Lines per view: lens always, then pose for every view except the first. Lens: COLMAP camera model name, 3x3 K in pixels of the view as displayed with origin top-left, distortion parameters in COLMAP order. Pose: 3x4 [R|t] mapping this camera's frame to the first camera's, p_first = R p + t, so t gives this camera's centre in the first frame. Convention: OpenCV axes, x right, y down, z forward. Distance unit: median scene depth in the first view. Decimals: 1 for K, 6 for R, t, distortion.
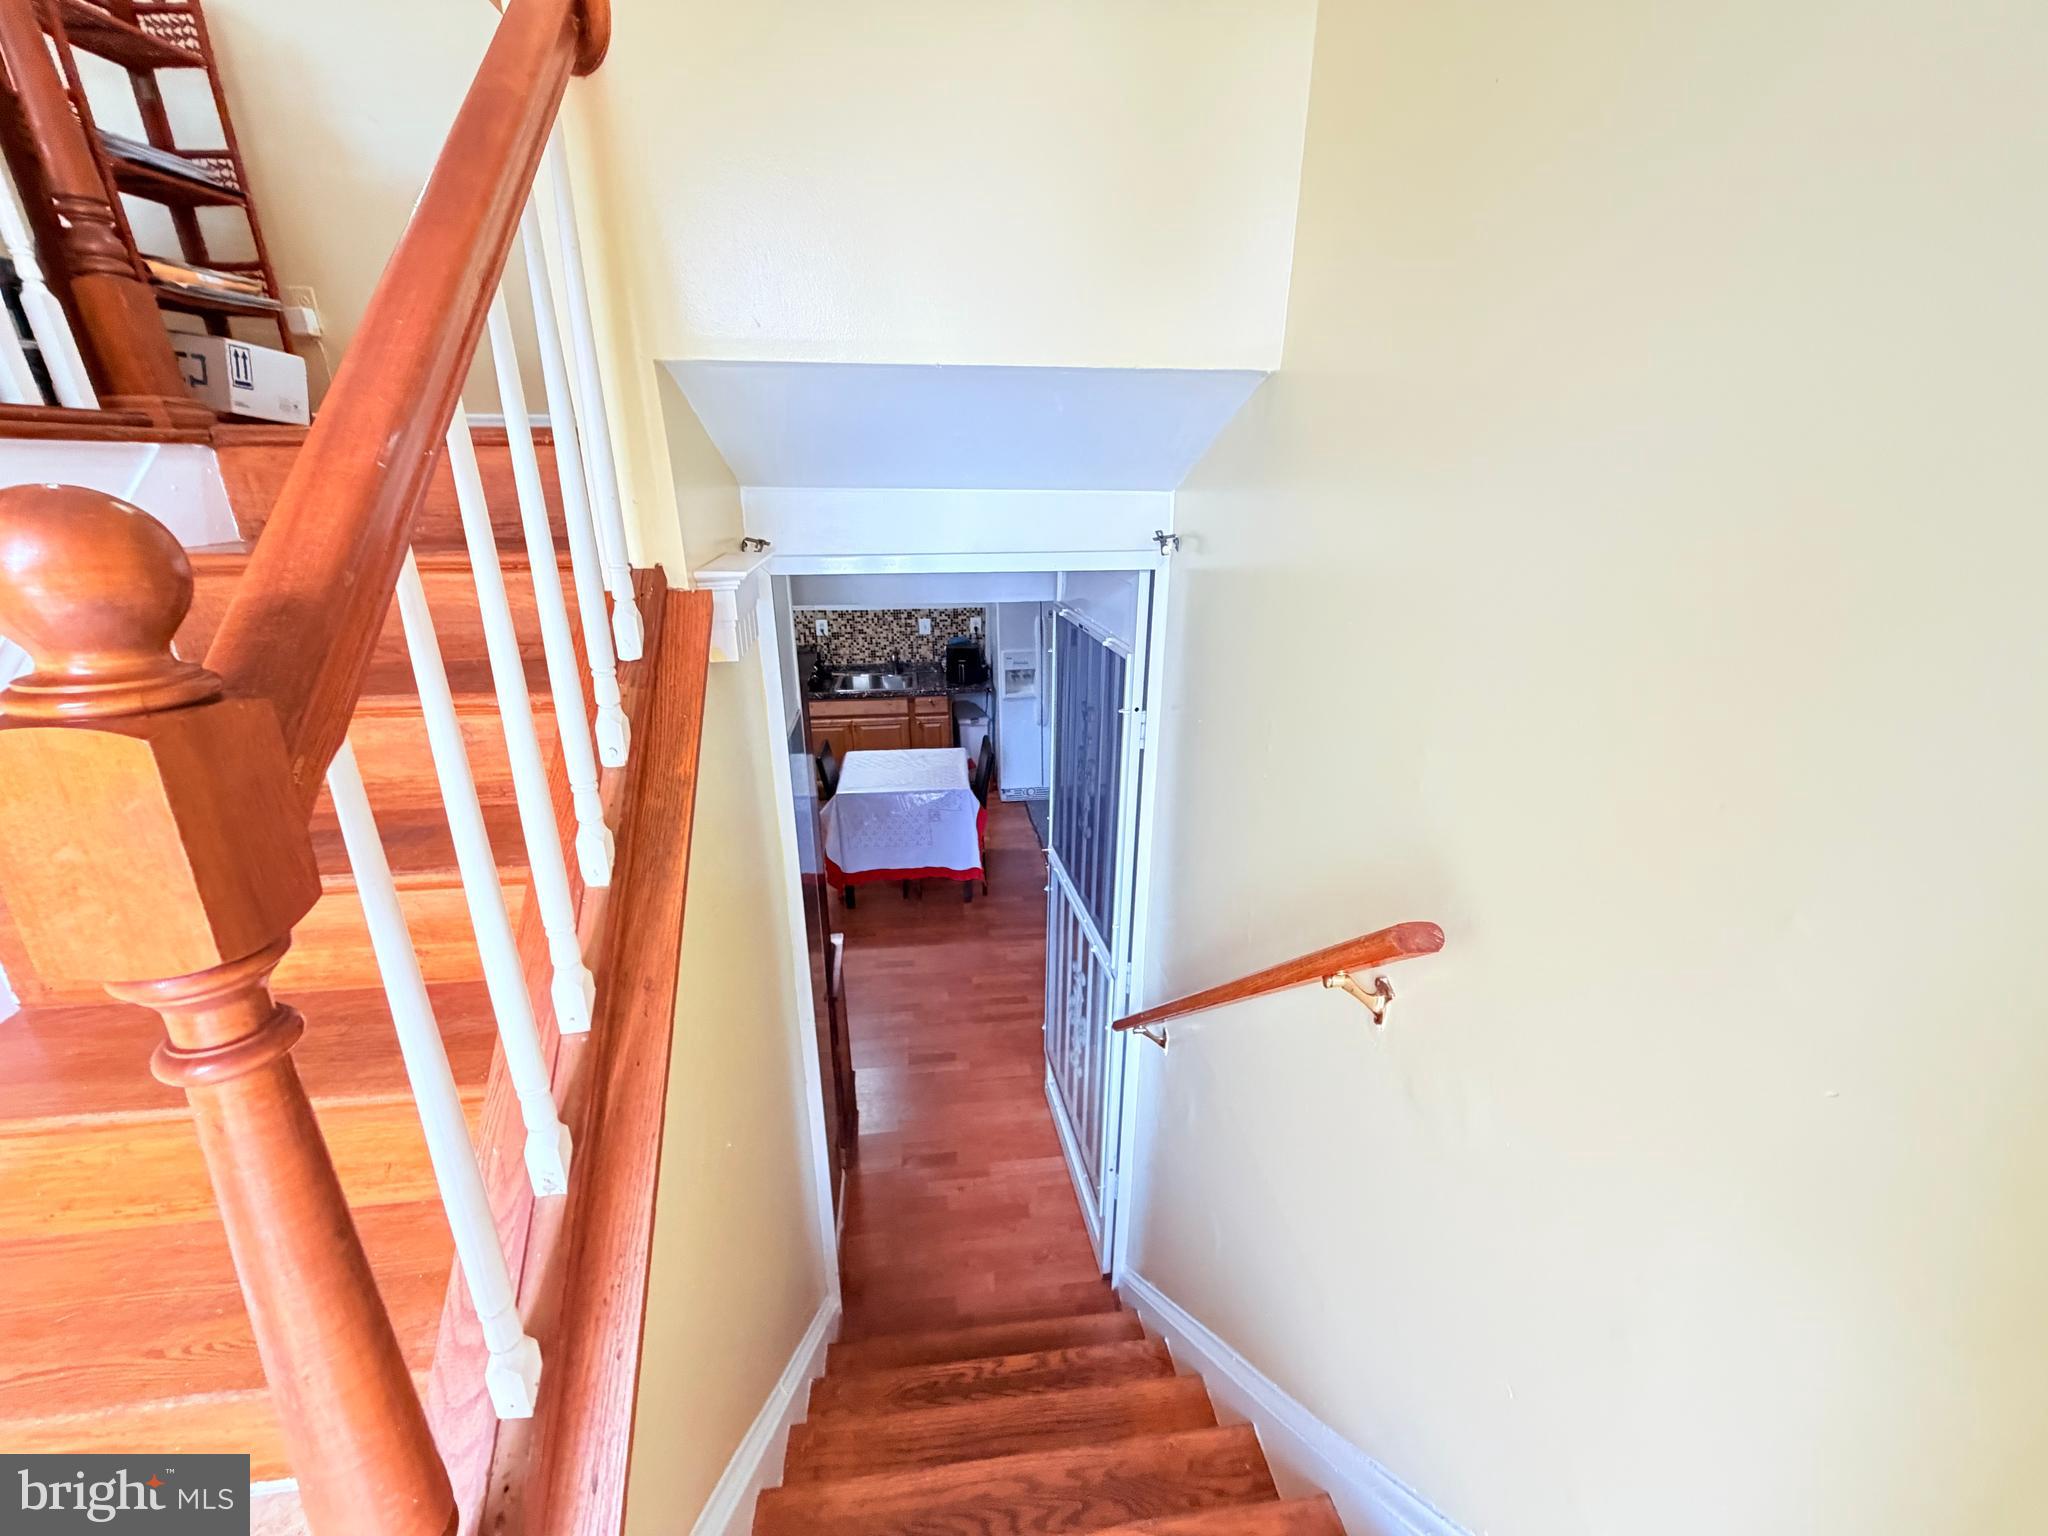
lens RADIAL K [[816.9, 0, 1021.2], [0, 816.9, 767.3], [0, 0, 1]] dist [0.000585, -0.000217]
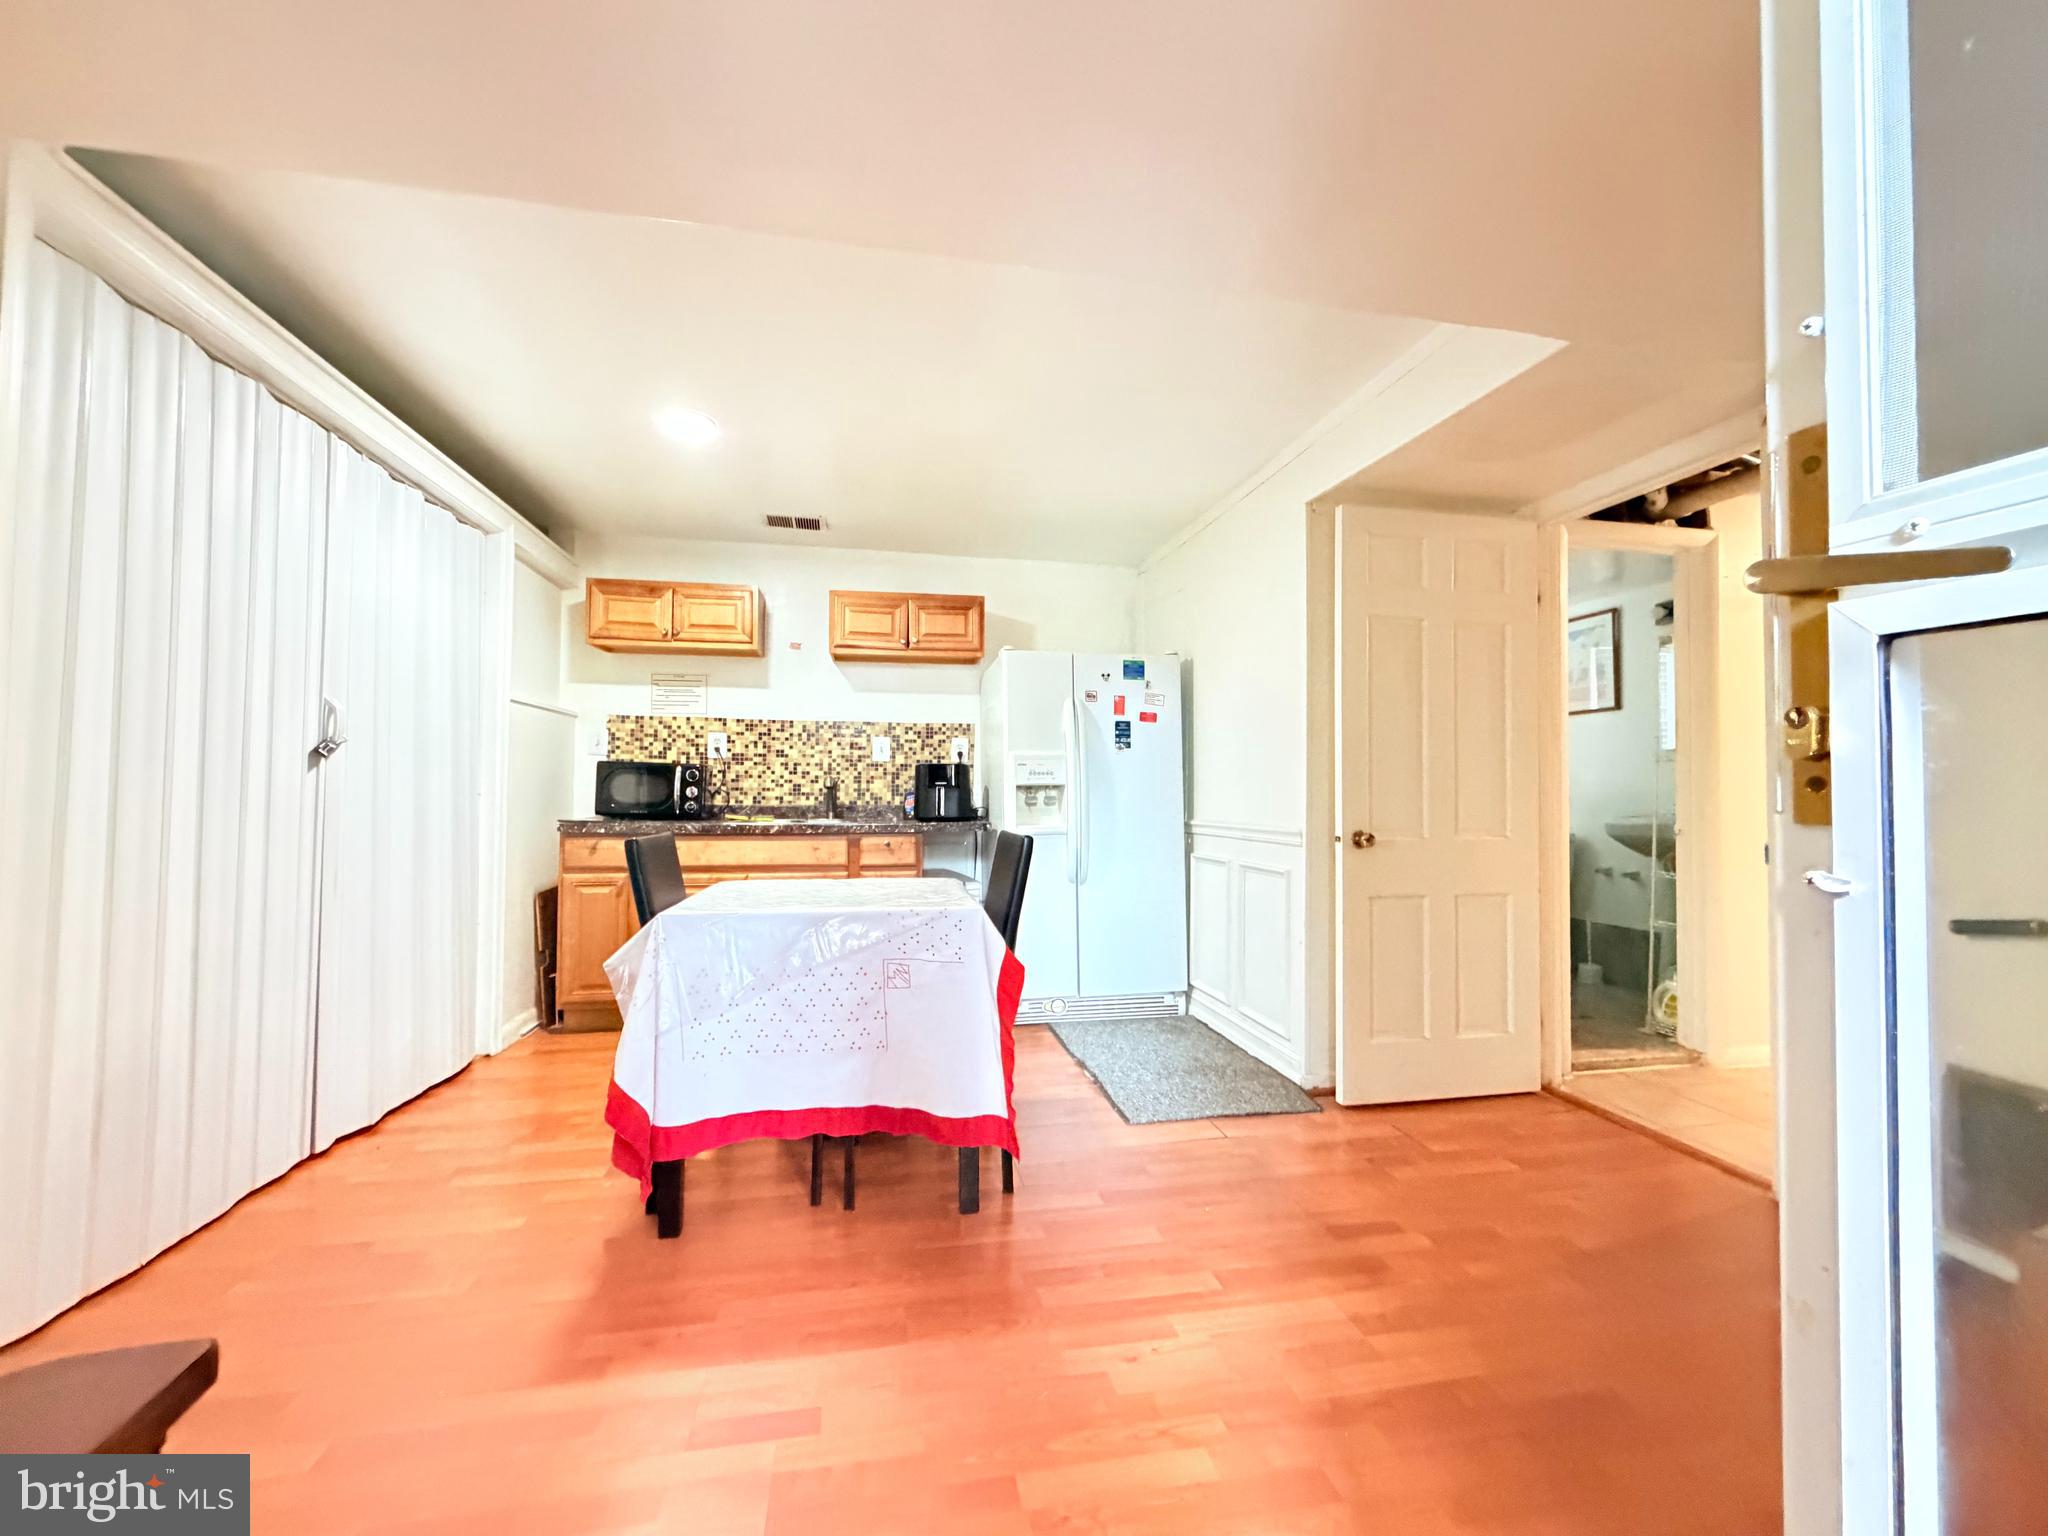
lens RADIAL K [[816.9, 0, 1021.2], [0, 816.9, 767.3], [0, 0, 1]] dist [0.000585, -0.000217]
pose [[0.997887, 0.003638, 0.064877, -0.049457], [0.020570, 0.929393, -0.368519, 0.082036], [-0.061637, 0.369075, 0.927354, 0.400685]]
